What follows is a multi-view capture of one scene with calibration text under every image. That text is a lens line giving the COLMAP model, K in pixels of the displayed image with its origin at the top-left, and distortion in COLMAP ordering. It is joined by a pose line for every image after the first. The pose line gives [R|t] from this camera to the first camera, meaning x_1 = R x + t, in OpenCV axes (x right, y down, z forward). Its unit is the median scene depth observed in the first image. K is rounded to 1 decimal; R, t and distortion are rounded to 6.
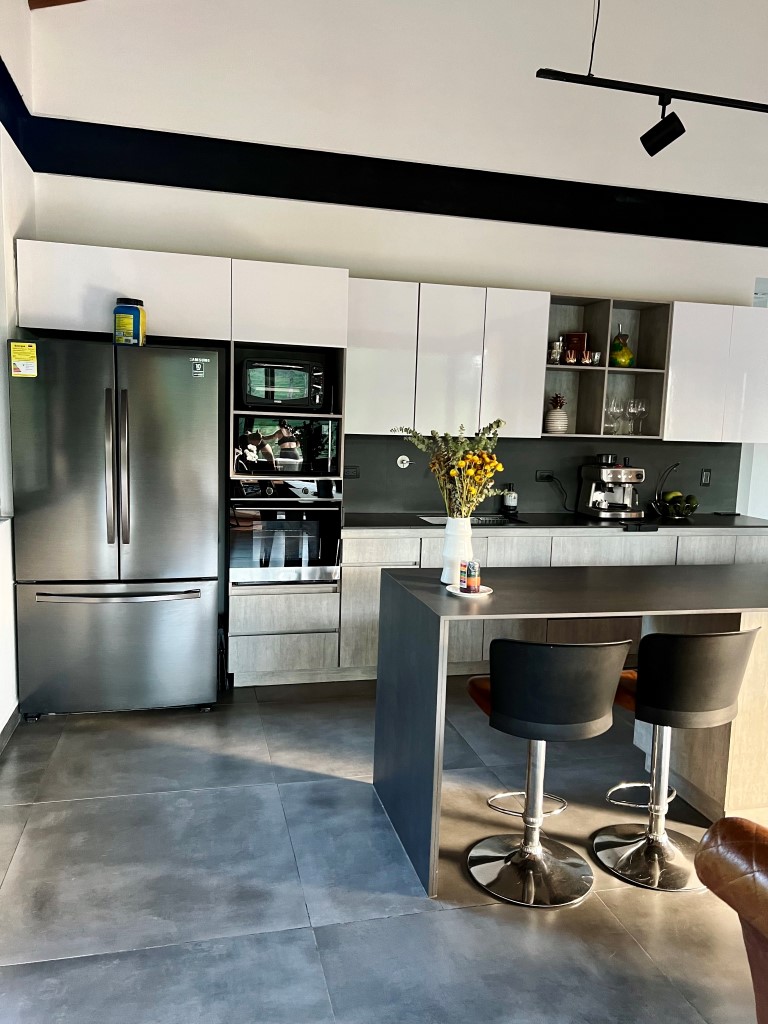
lens RADIAL K [[749.2, 0, 384.0], [0, 749.2, 512.0], [0, 0, 1]] dist [0.001280, -0.000609]
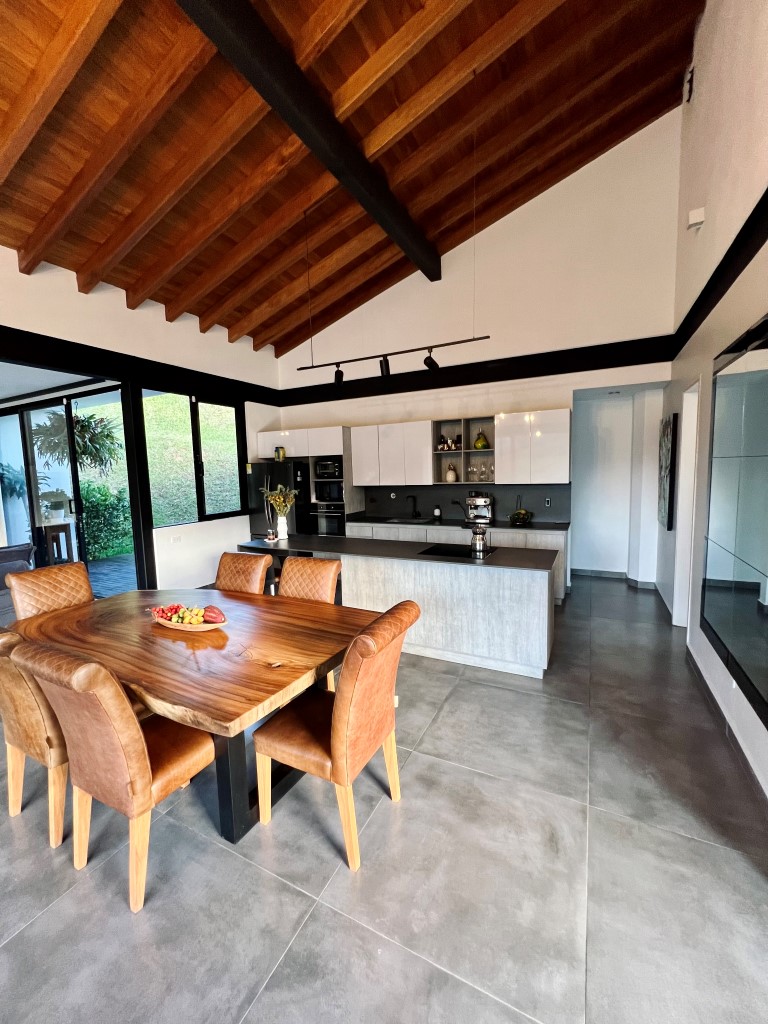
lens RADIAL K [[410.4, 0, 384.0], [0, 410.4, 512.0], [0, 0, 1]] dist [-0.000250, 0.000212]
pose [[0.743306, 0.018302, -0.668701, 0.913012], [-0.031588, 0.999471, -0.007757, -0.004686], [0.668205, 0.026889, 0.743491, 0.006251]]
